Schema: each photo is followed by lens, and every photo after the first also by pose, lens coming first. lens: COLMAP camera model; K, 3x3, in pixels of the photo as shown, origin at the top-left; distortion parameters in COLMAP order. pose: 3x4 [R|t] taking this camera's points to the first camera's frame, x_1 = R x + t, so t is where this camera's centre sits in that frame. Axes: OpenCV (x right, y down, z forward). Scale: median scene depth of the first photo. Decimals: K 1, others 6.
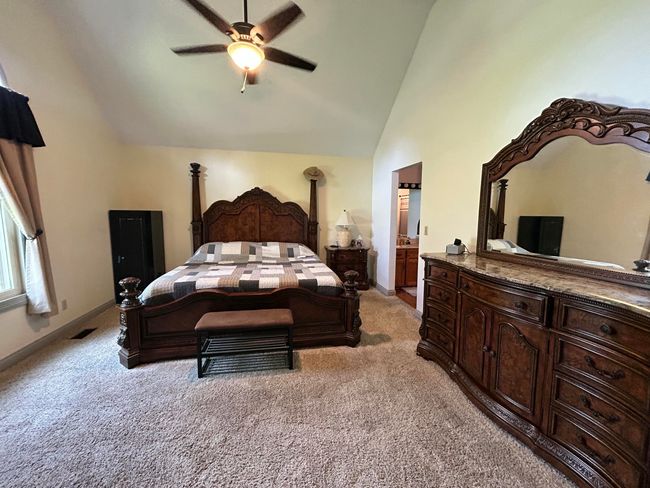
lens RADIAL K [[263.2, 0, 323.4], [0, 263.2, 243.4], [0, 0, 1]] dist [-0.003292, 0.002354]
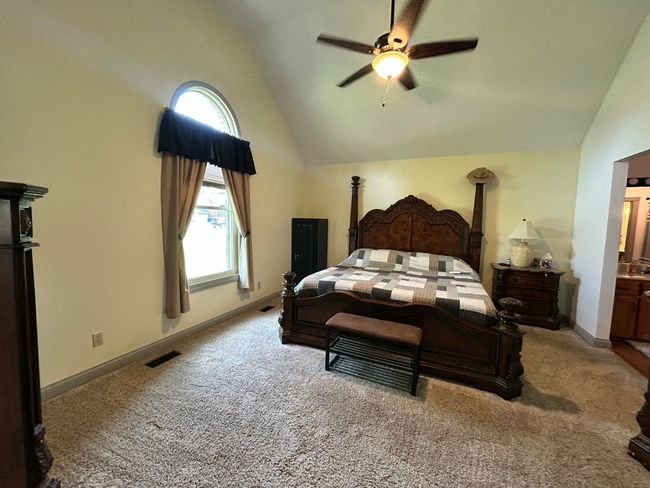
lens RADIAL K [[263.2, 0, 323.4], [0, 263.2, 243.4], [0, 0, 1]] dist [-0.003292, 0.002354]
pose [[0.809020, 0.059826, -0.584729, 0.102144], [-0.079589, 0.996795, -0.008132, -0.004409], [0.582368, 0.053117, 0.811188, 0.058417]]
